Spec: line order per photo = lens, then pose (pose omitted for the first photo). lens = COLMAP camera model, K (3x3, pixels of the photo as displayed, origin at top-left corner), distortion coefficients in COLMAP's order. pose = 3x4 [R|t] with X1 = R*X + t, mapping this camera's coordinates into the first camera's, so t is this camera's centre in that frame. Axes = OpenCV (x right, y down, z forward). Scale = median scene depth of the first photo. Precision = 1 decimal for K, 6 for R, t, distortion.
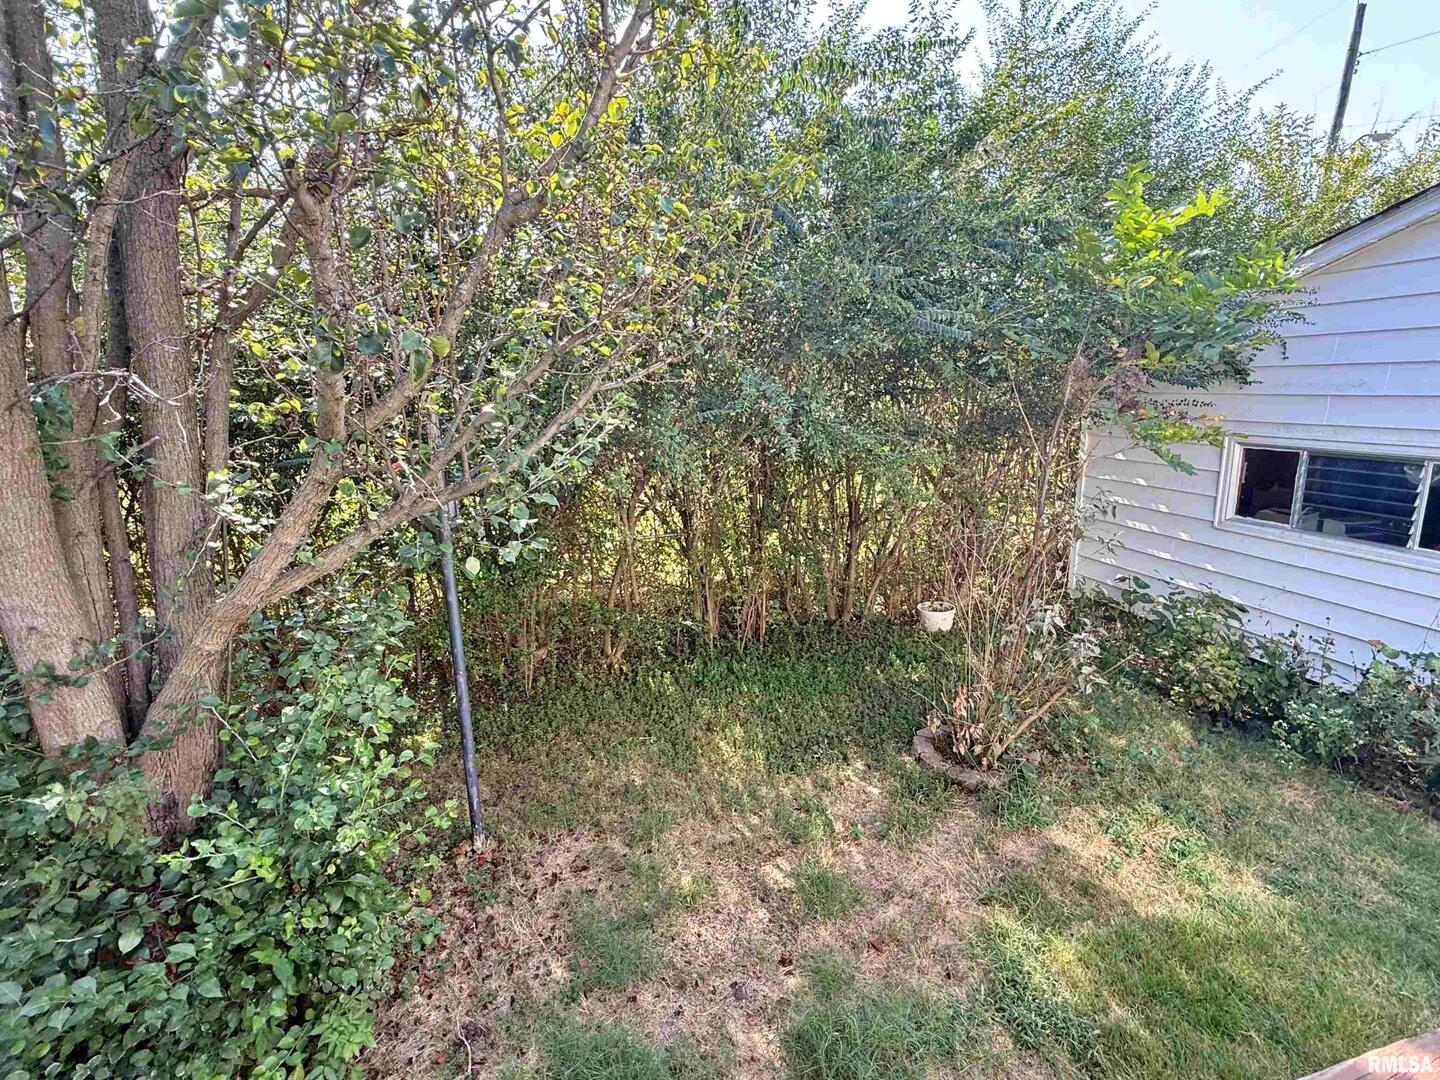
lens RADIAL K [[706.3, 0, 721.4], [0, 706.3, 540.7], [0, 0, 1]] dist [0.002260, 0.000476]
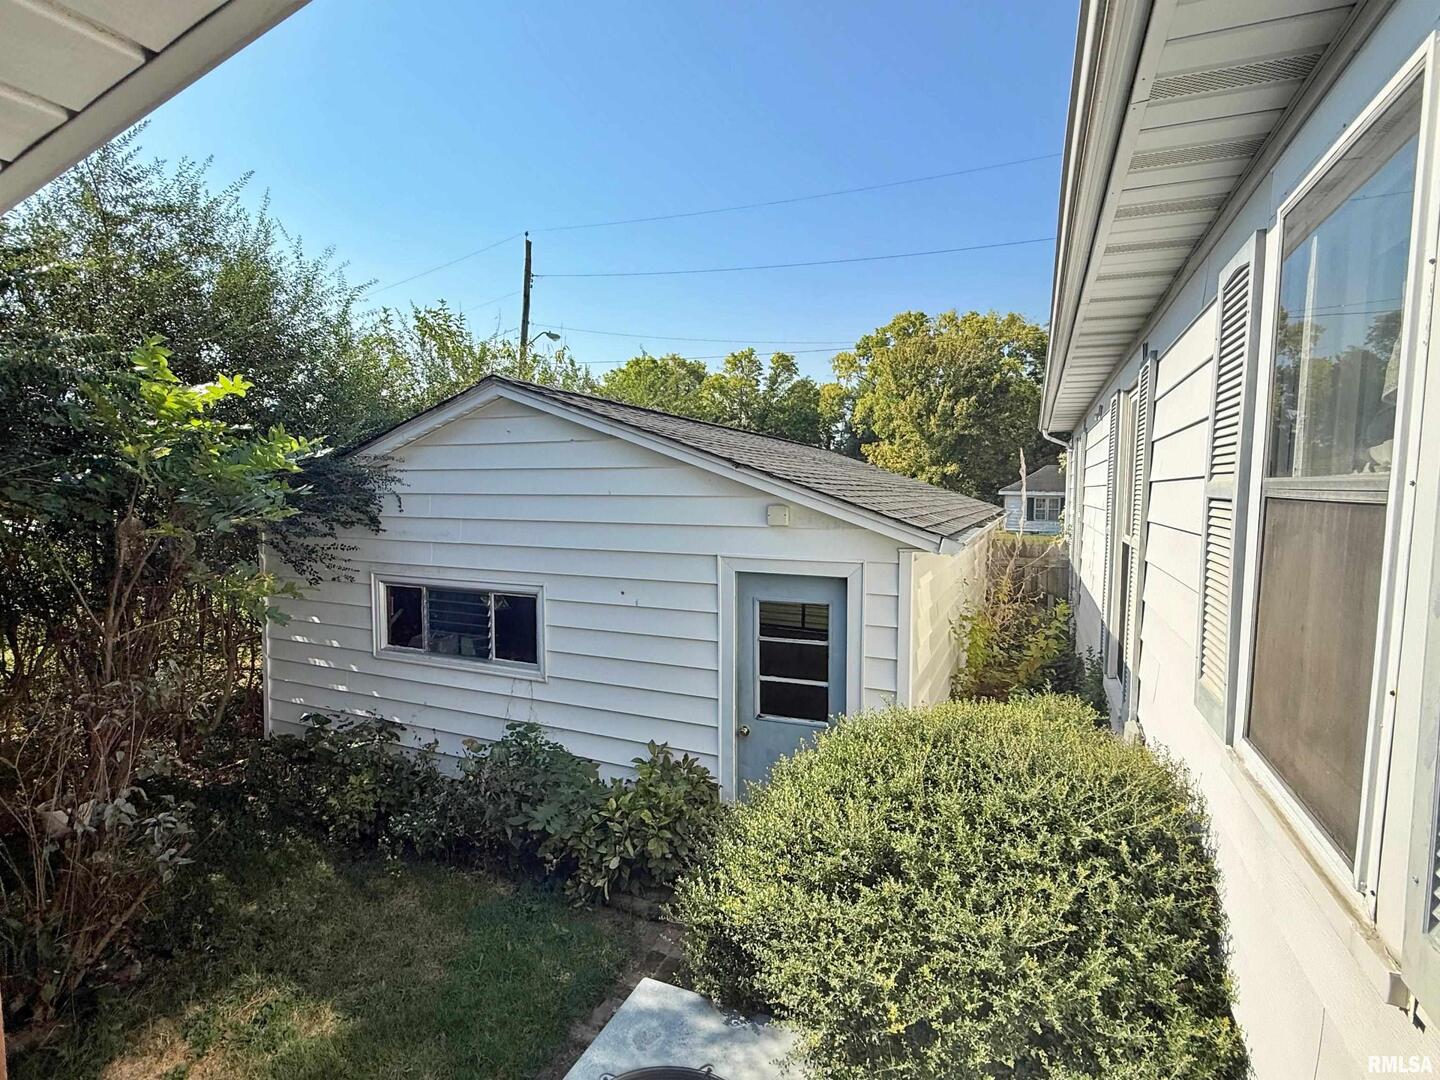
lens RADIAL K [[706.3, 0, 715.0], [0, 706.3, 541.0], [0, 0, 1]] dist [0.002260, 0.000476]
pose [[0.633628, -0.022589, 0.773308, 0.208694], [0.145074, 0.985311, -0.090087, -0.023861], [-0.759914, 0.169268, 0.627597, -0.140017]]
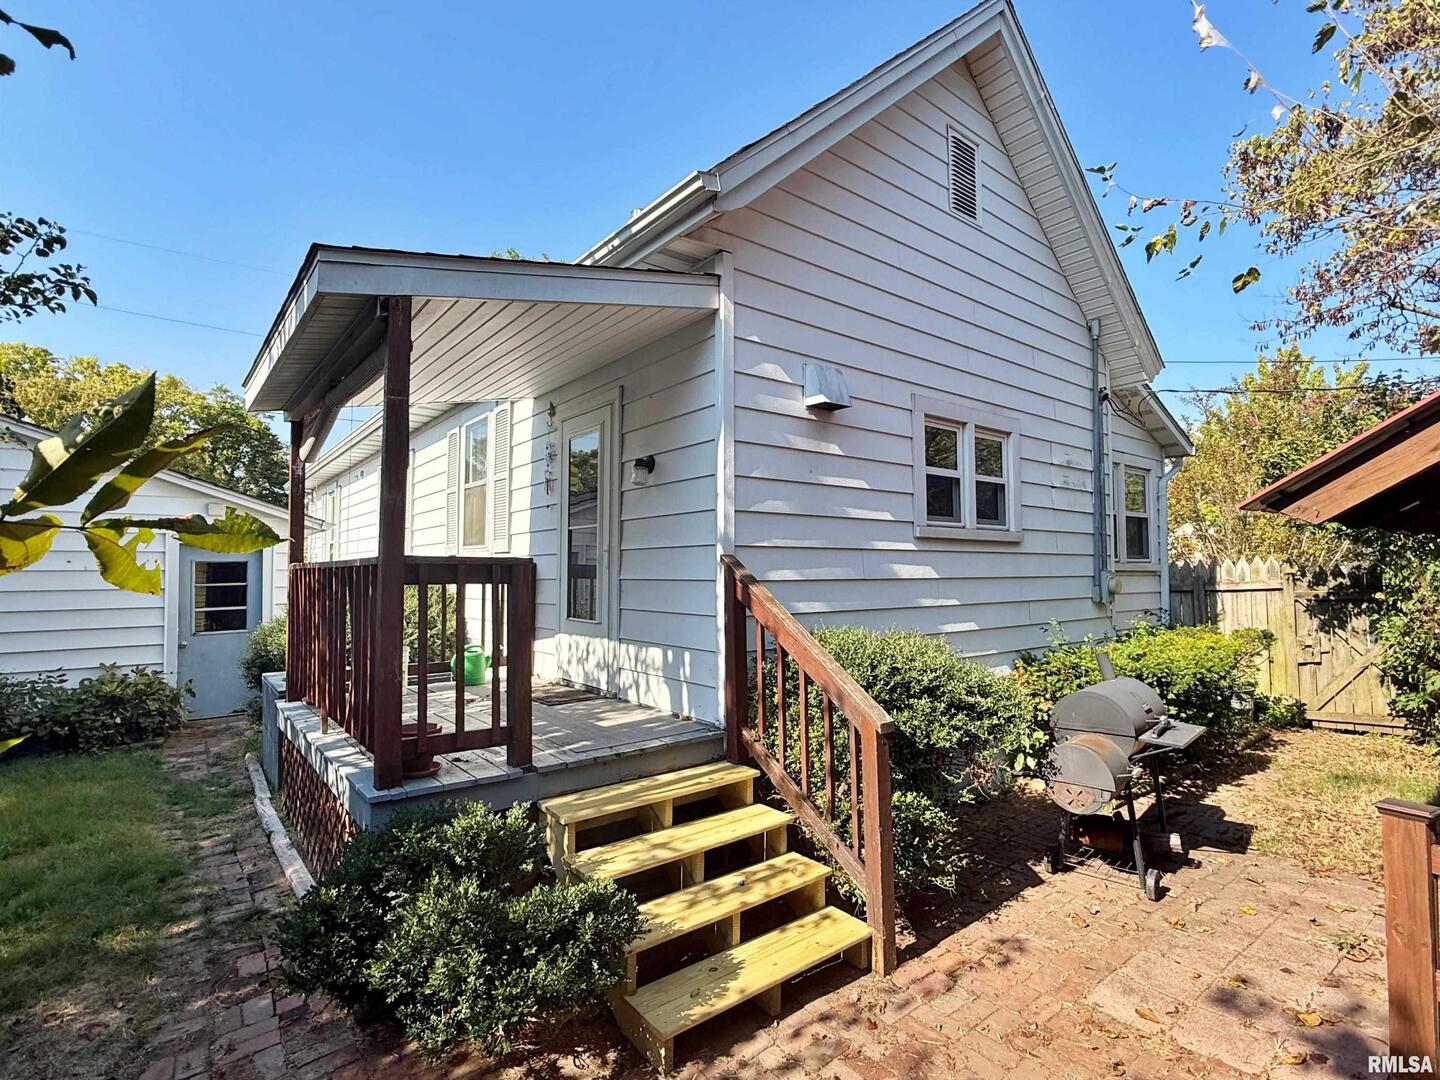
lens RADIAL K [[706.3, 0, 719.8], [0, 706.3, 546.3], [0, 0, 1]] dist [0.002260, 0.000476]
pose [[-0.385124, 0.064565, 0.920603, -0.903851], [0.218601, 0.975543, 0.023031, 0.162376], [-0.896601, 0.210114, -0.389819, -0.009878]]
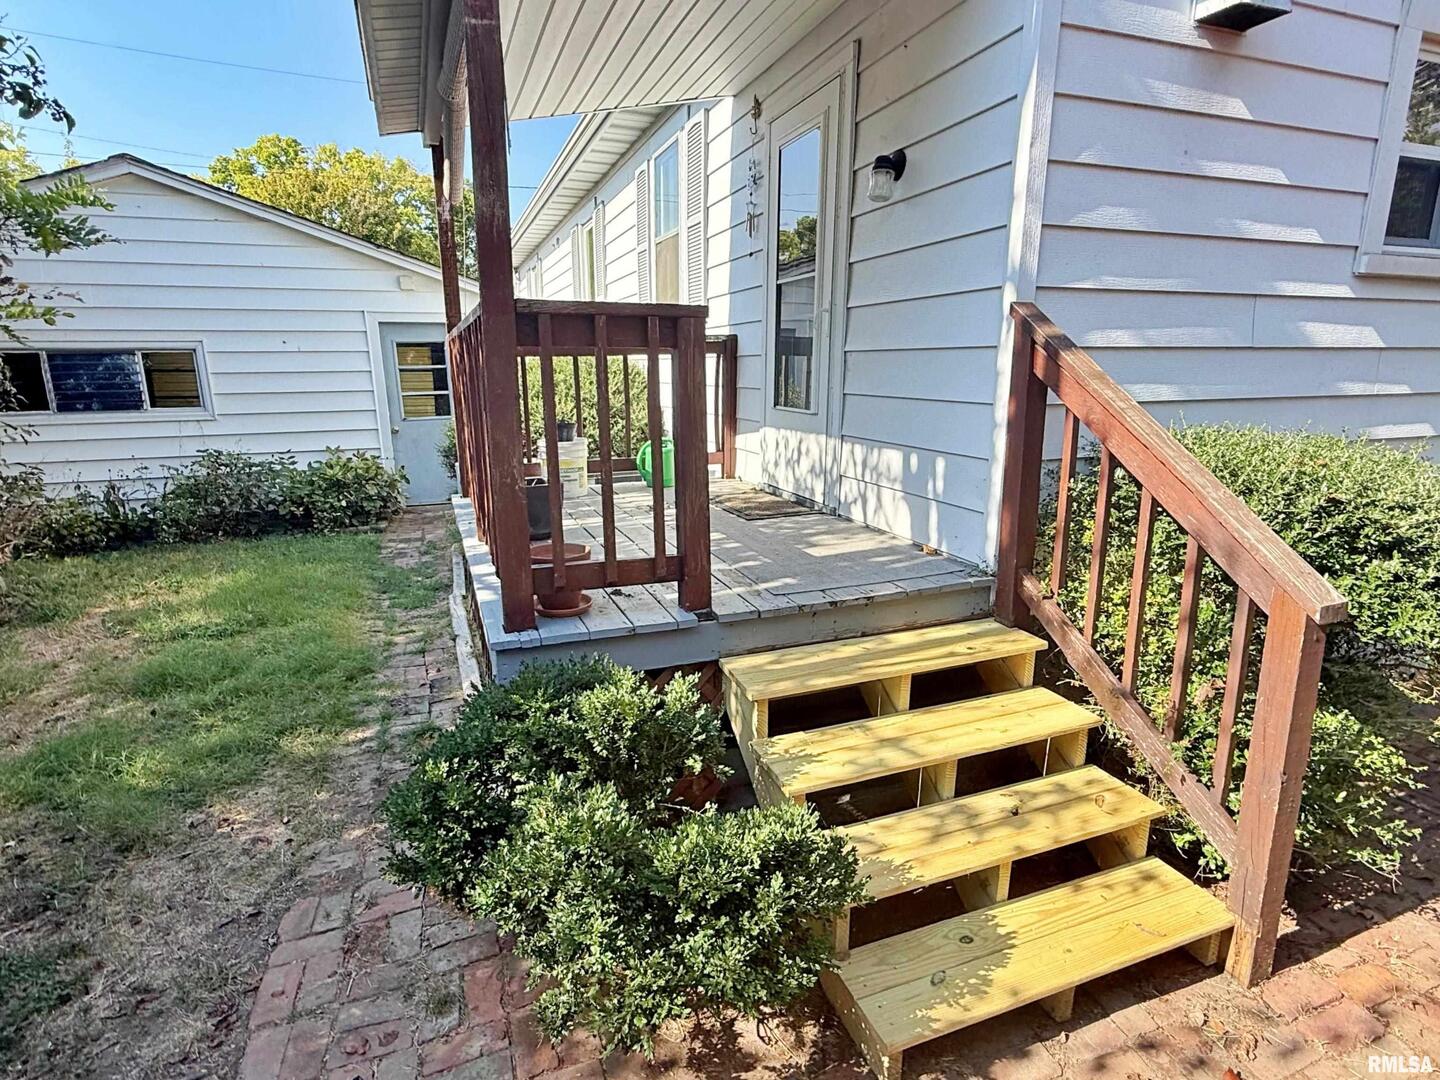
lens RADIAL K [[757.5, 0, 713.8], [0, 757.5, 543.0], [0, 0, 1]] dist [0.006186, -0.002428]
pose [[-0.084989, -0.201139, 0.975869, -0.703668], [0.229472, 0.949133, 0.215613, 0.186966], [-0.969597, 0.242260, -0.034510, -0.060369]]
